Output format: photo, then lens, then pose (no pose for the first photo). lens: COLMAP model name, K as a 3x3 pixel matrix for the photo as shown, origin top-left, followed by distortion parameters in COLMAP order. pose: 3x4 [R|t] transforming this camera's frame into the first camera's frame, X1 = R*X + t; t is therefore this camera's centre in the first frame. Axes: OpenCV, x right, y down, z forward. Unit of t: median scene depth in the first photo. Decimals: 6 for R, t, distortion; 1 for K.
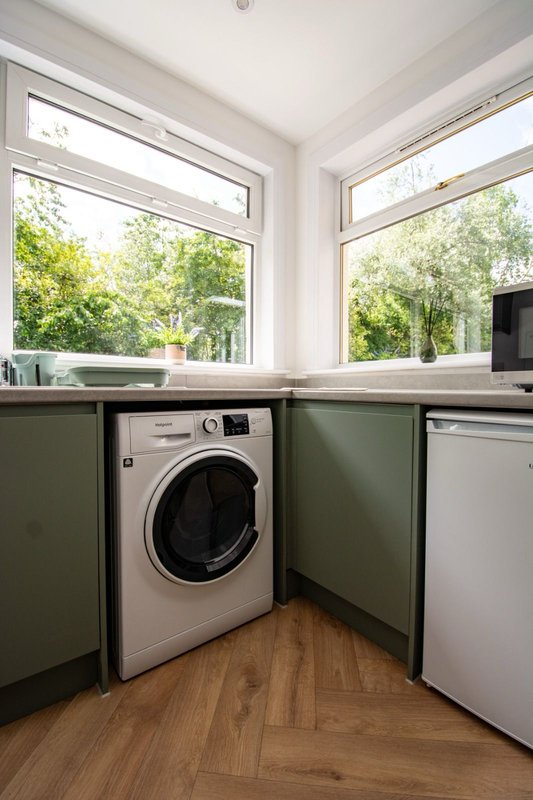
lens RADIAL K [[353.3, 0, 266.5], [0, 353.3, 400.0], [0, 0, 1]] dist [-0.017849, -0.000668]
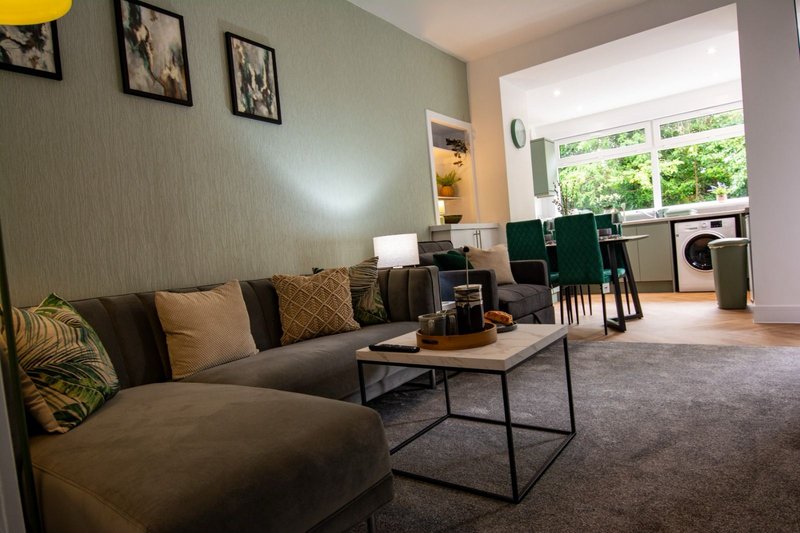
lens RADIAL K [[483.1, 0, 400.0], [0, 483.1, 266.5], [0, 0, 1]] dist [-0.000137, -0.000511]
pose [[0.261804, -0.000806, -0.965121, 3.357284], [0.065471, 0.997711, 0.016926, 0.190692], [0.962898, -0.067619, 0.261258, -2.876615]]
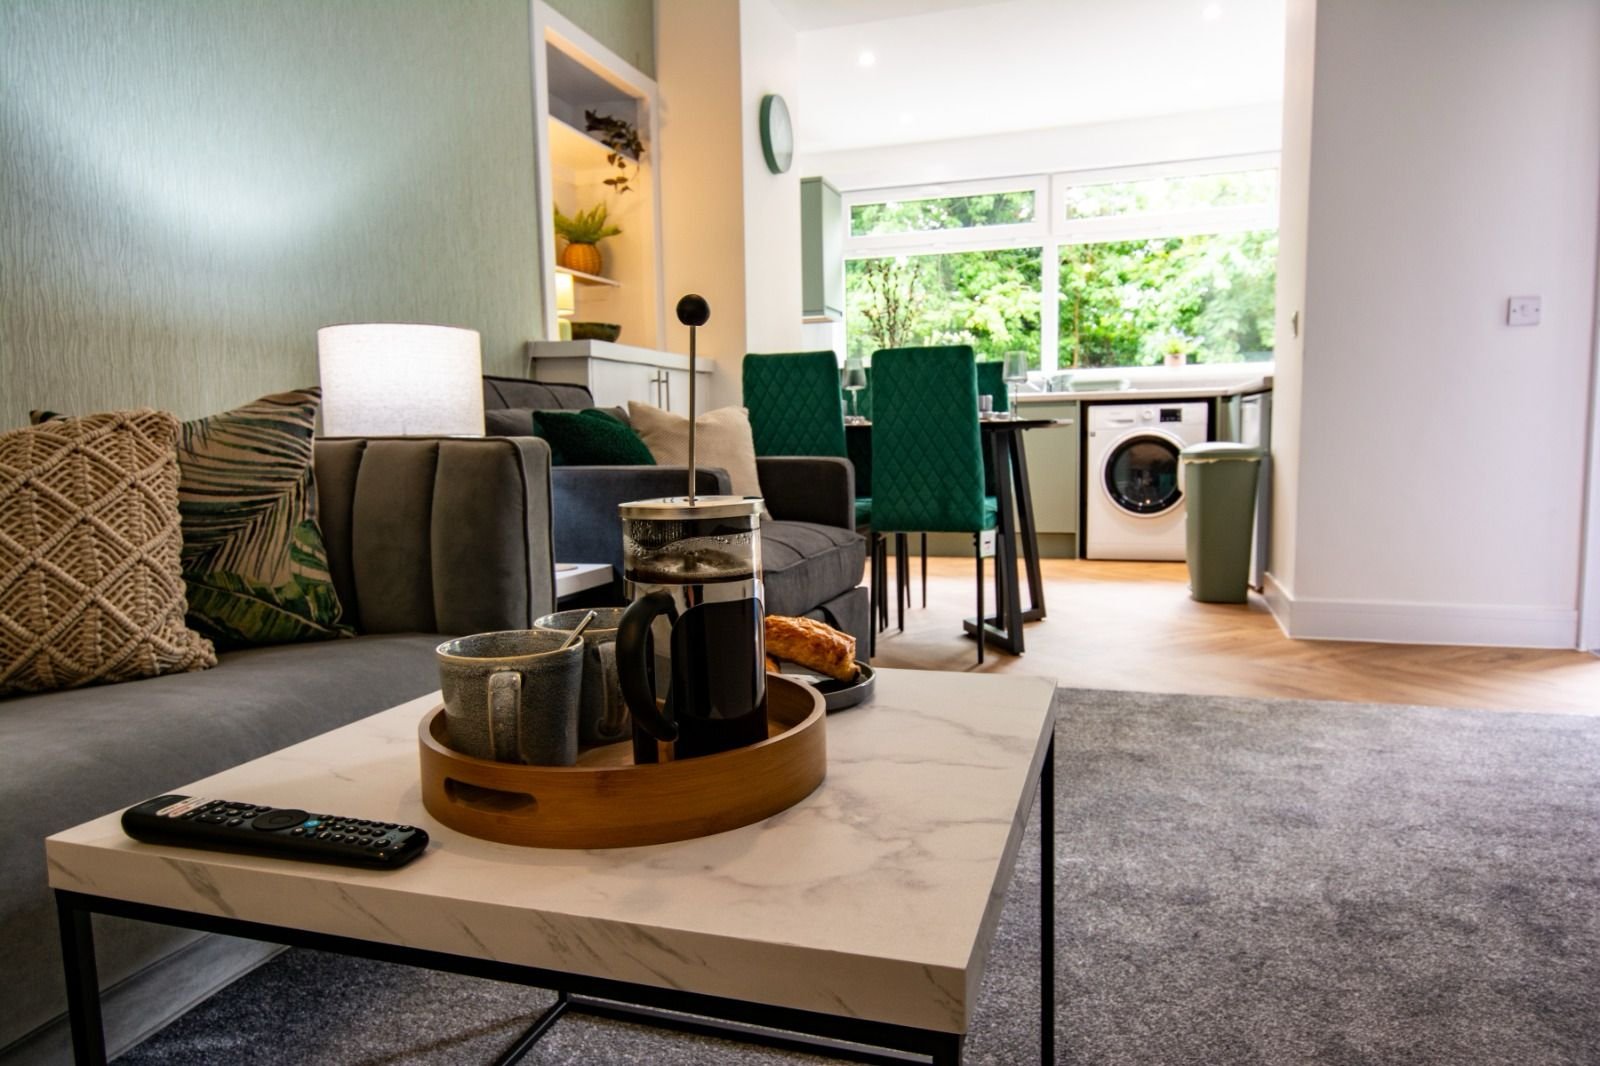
lens RADIAL K [[1027.3, 0, 800.0], [0, 1027.3, 533.0], [0, 0, 1]] dist [0.002930, -0.000276]
pose [[0.554436, 0.061692, -0.829937, 2.615952], [-0.003453, 0.997411, 0.071835, 0.256761], [0.832219, -0.036962, 0.553213, -2.619927]]
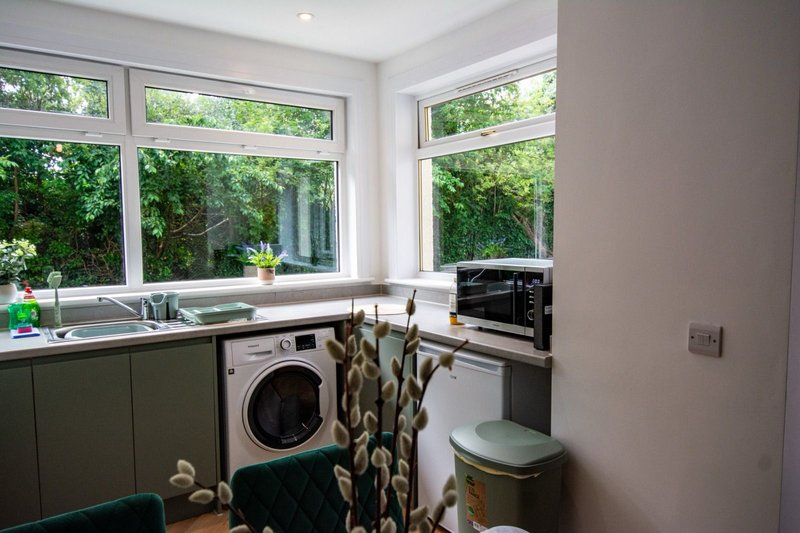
lens RADIAL K [[555.8, 0, 400.0], [0, 555.8, 266.5], [0, 0, 1]] dist [-0.003787, -0.000566]
pose [[0.998009, -0.010901, -0.062122, 0.439047], [0.013133, 0.999279, 0.035634, -0.311779], [0.061689, -0.036379, 0.997432, -1.194653]]
